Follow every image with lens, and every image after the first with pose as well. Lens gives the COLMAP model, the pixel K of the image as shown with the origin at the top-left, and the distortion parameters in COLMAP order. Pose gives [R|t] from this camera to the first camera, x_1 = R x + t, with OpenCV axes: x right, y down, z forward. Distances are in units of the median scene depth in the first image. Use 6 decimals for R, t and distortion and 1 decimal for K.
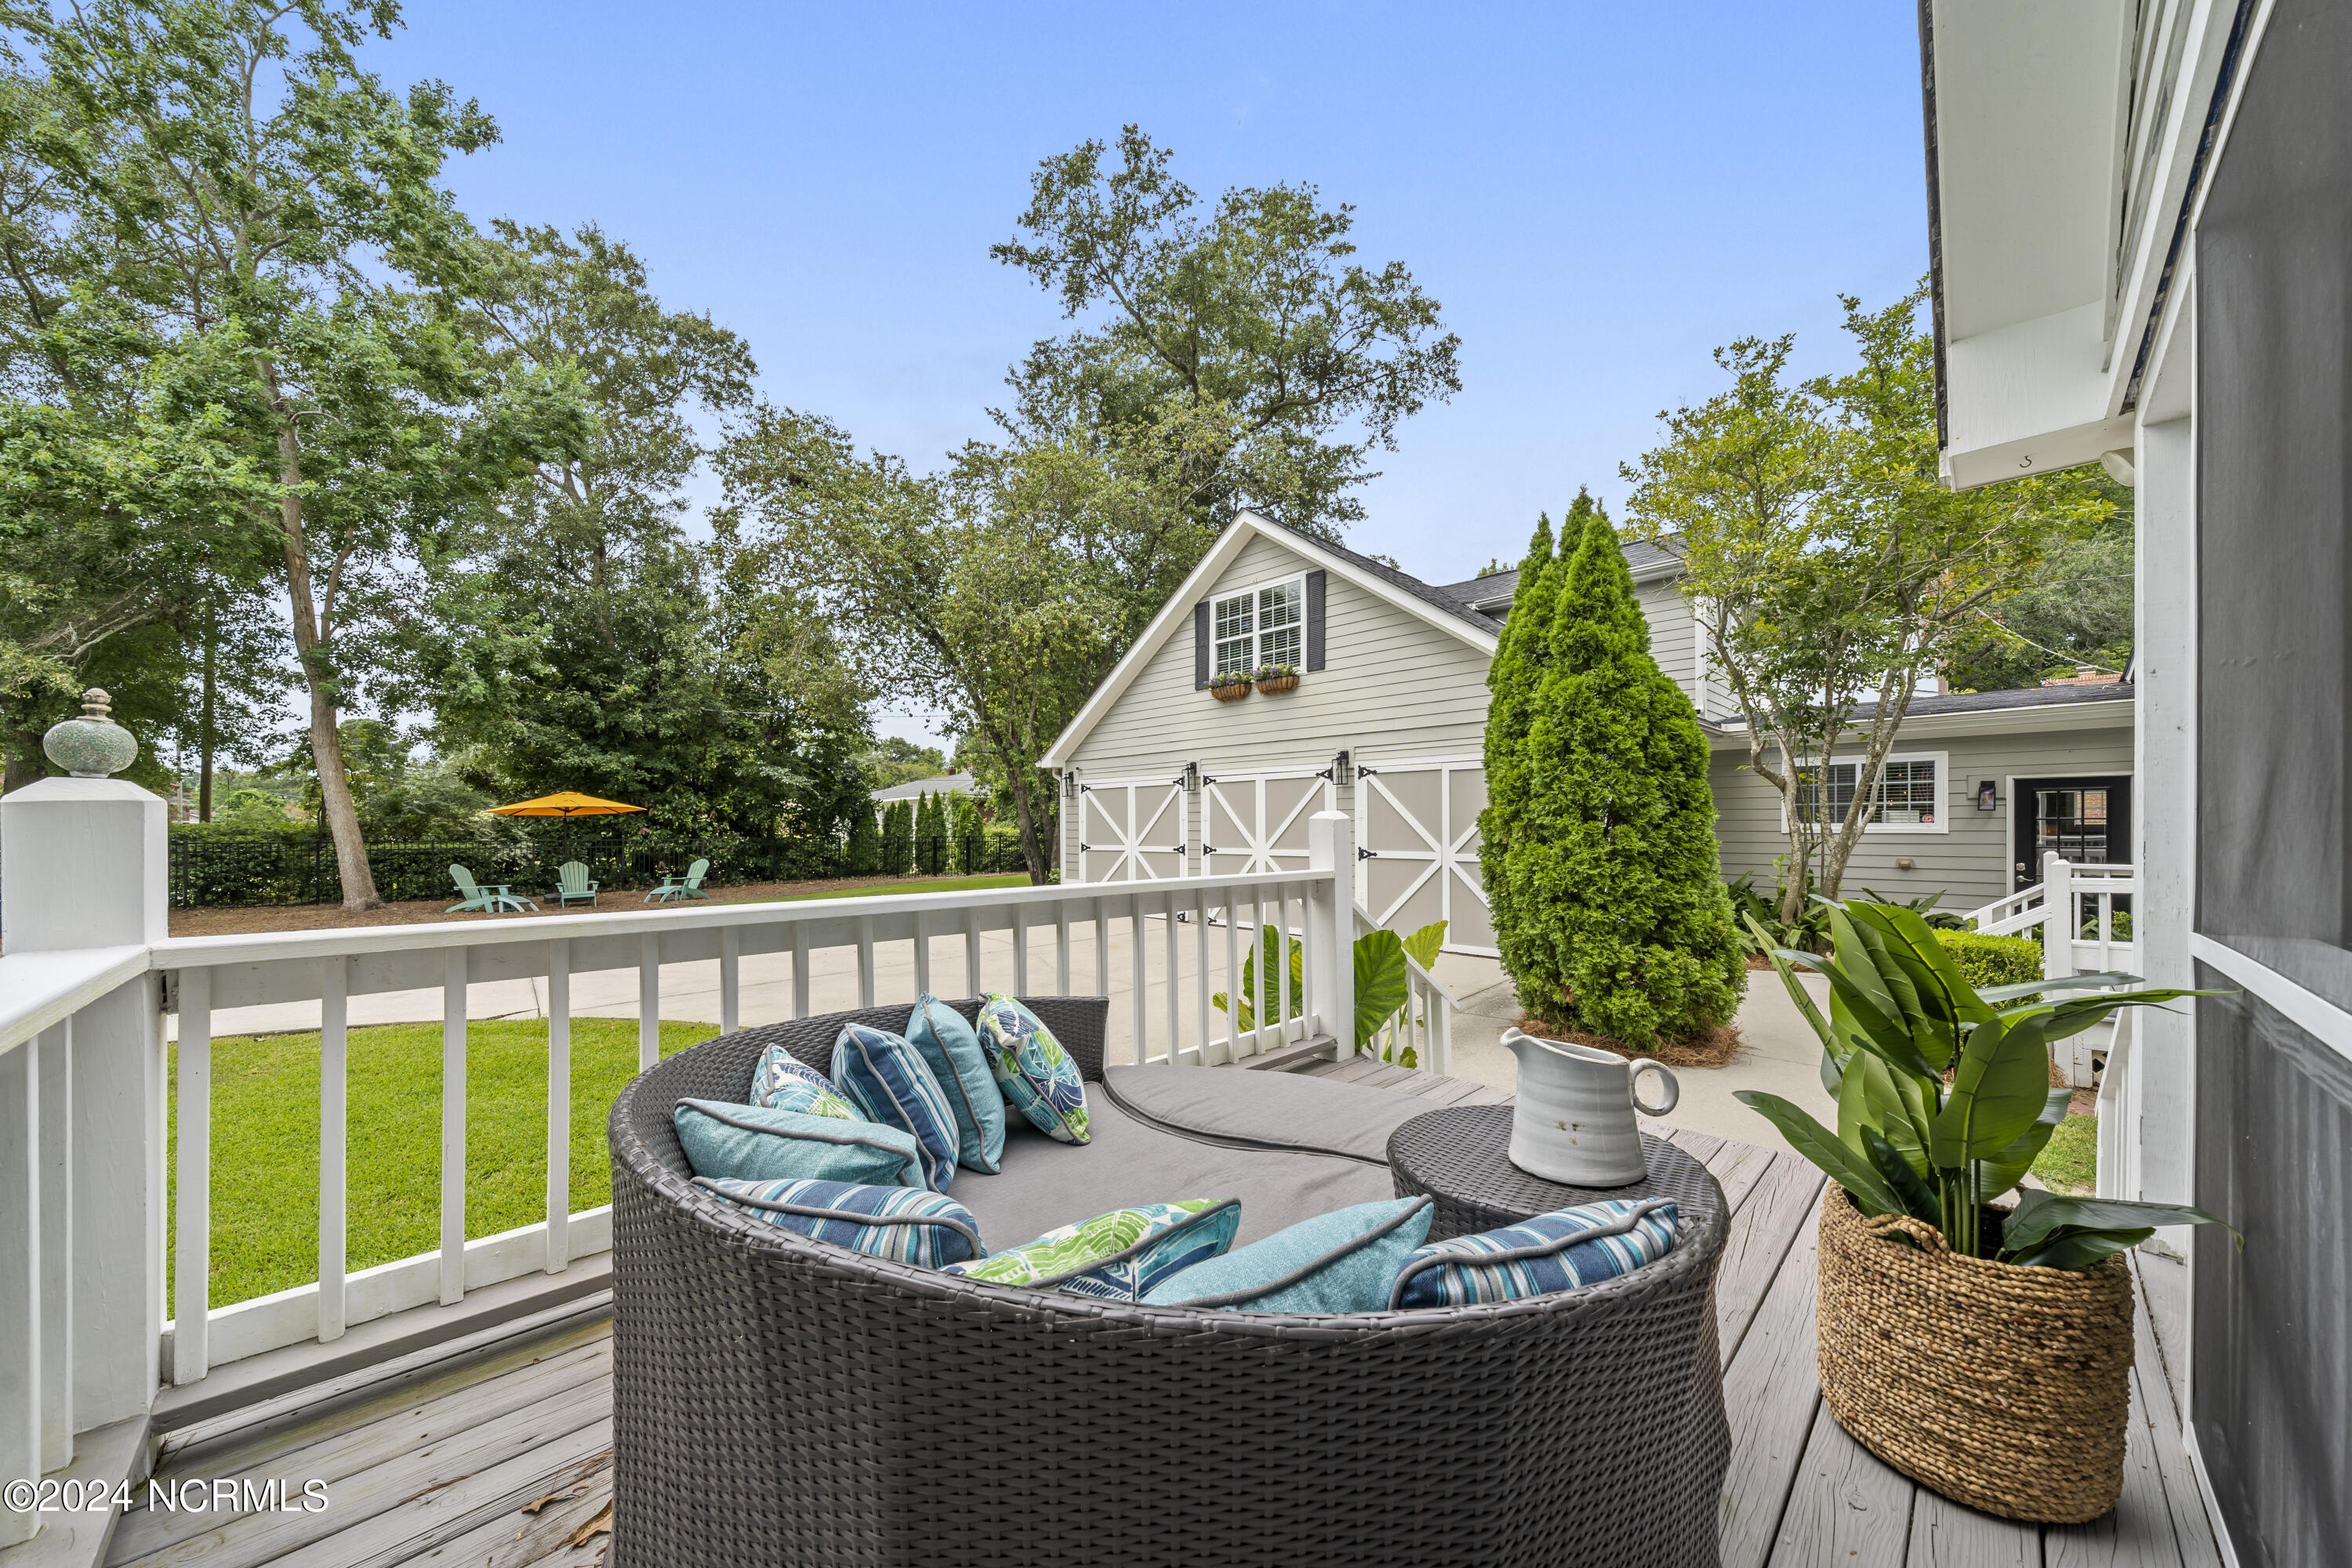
lens RADIAL K [[809.5, 0, 1172.7], [0, 809.5, 835.0], [0, 0, 1]] dist [0.000690, 0.000068]
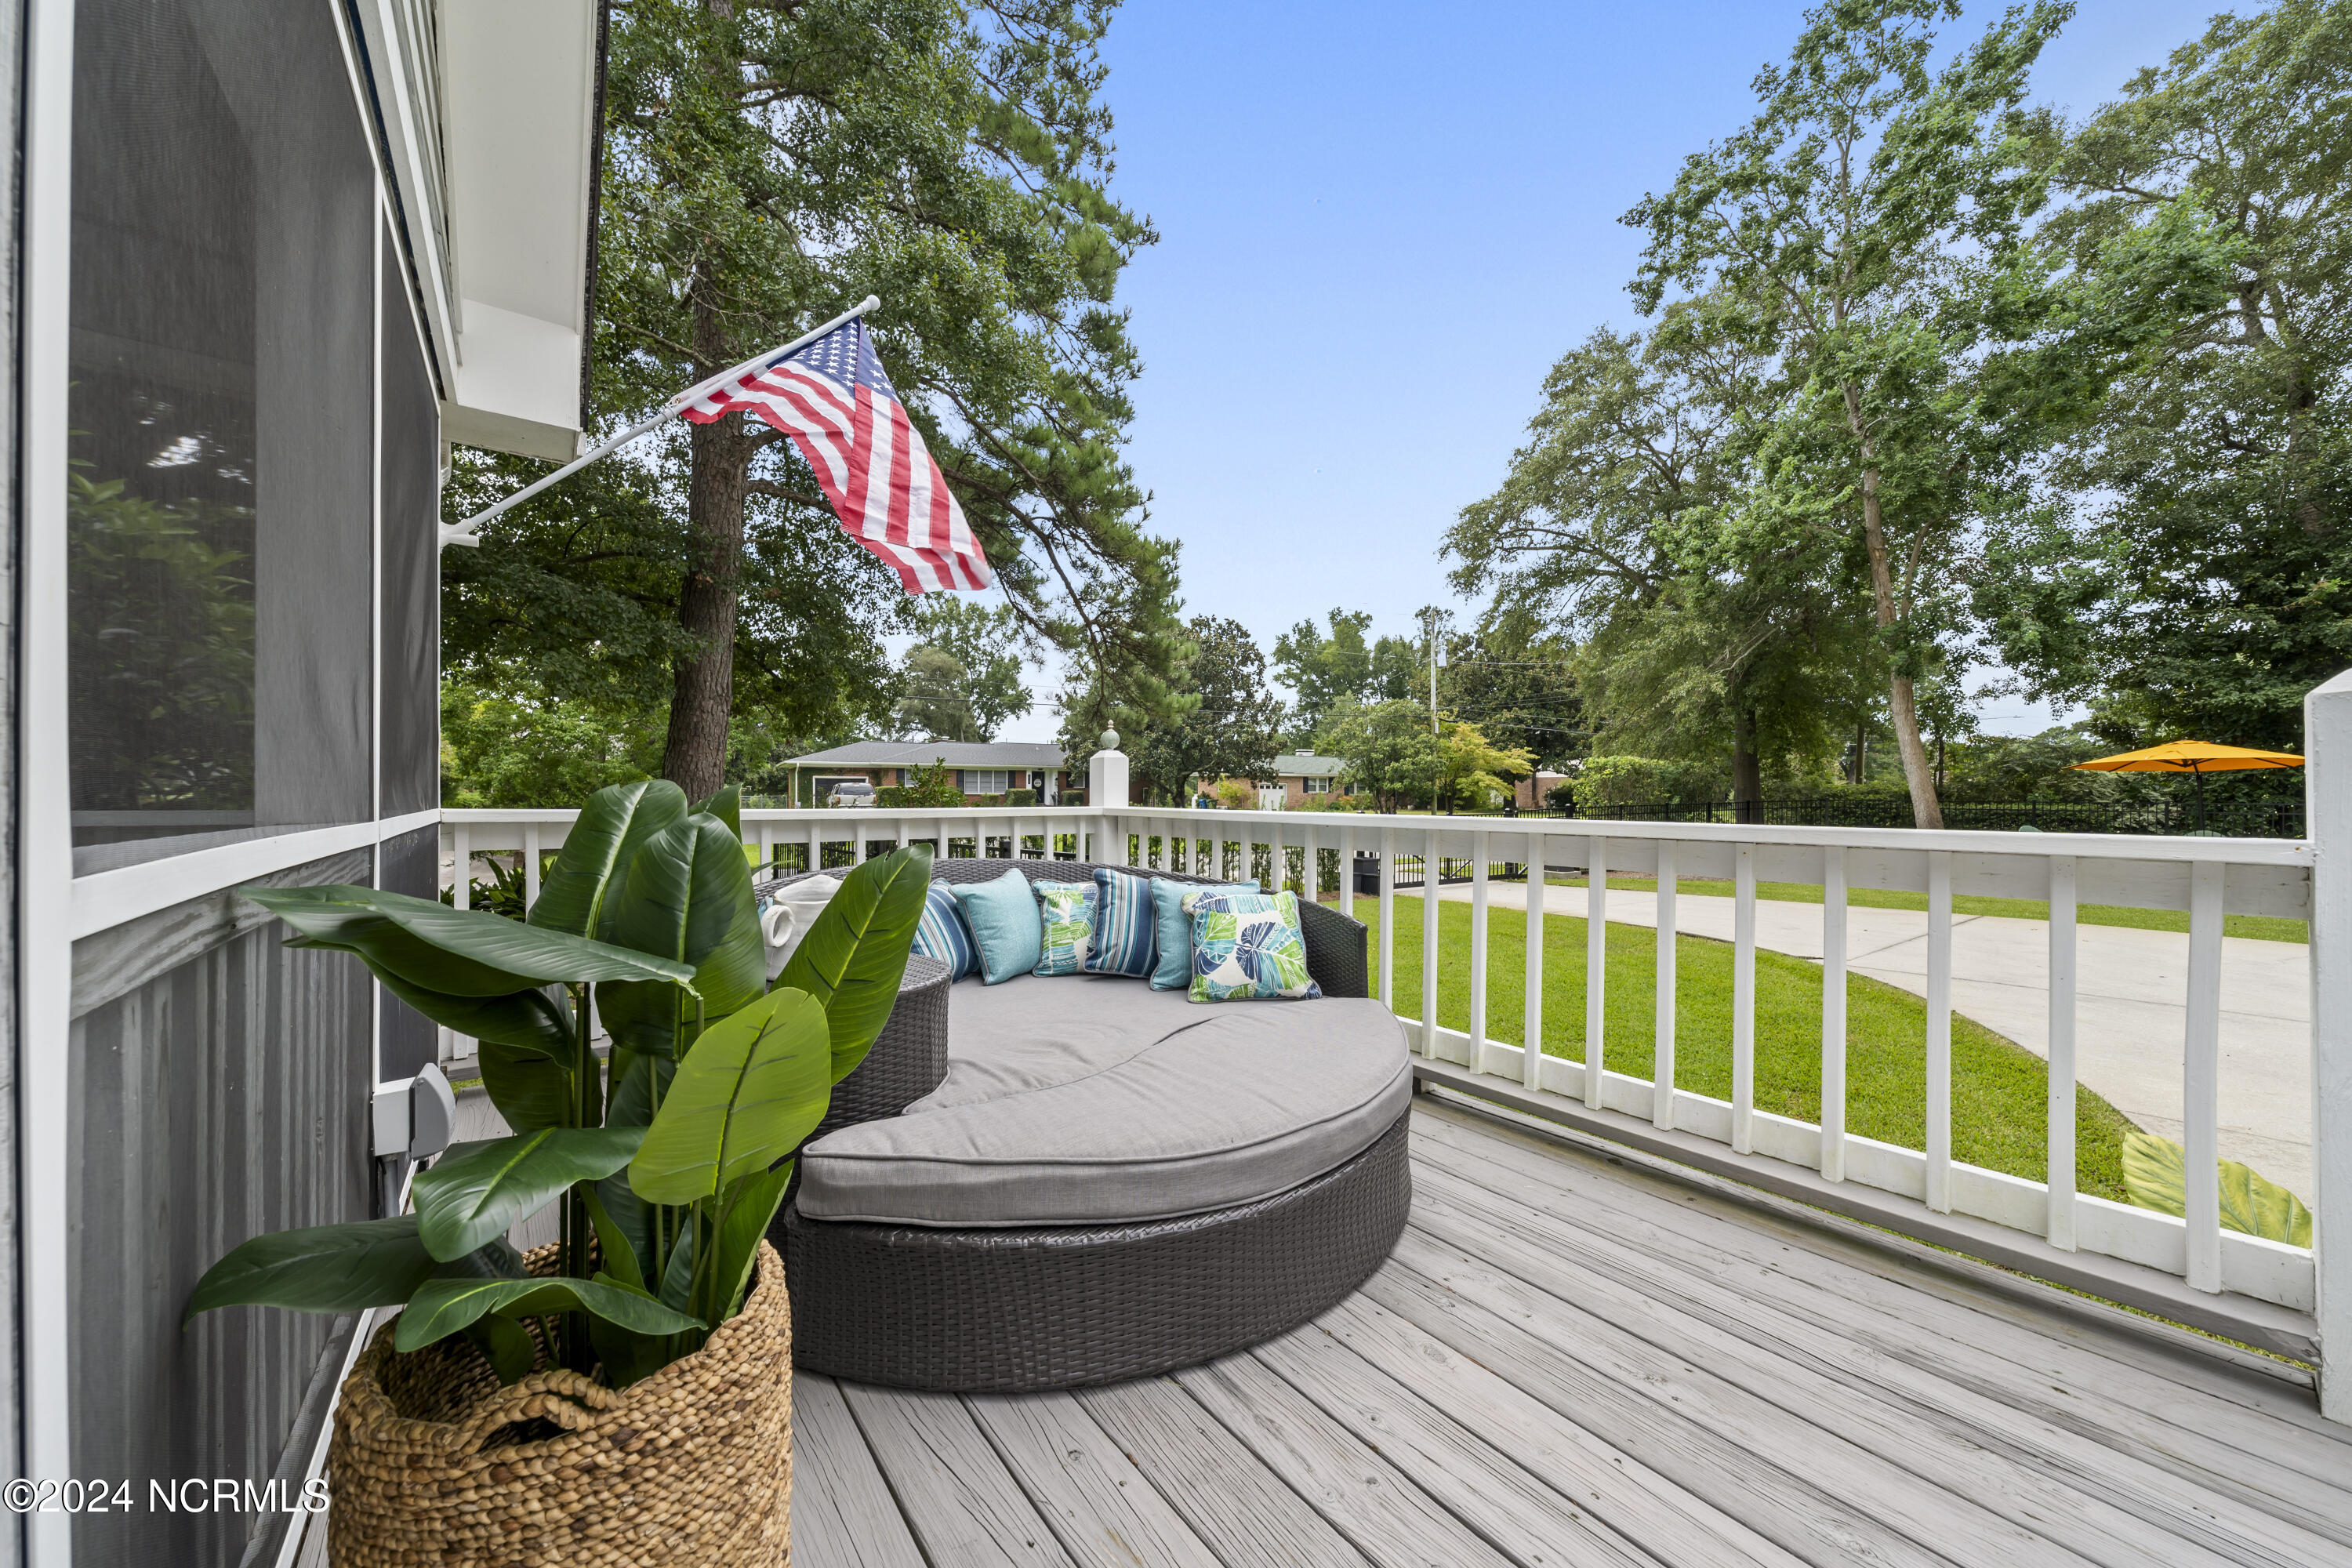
lens RADIAL K [[804.1, 0, 1173.0], [0, 804.1, 800.9], [0, 0, 1]] dist [0.001134, 0.000256]
pose [[-0.105965, 0.005955, -0.994352, 0.156129], [-0.007538, 0.999949, 0.006792, 0.008857], [0.994341, 0.008216, -0.105914, 0.117006]]
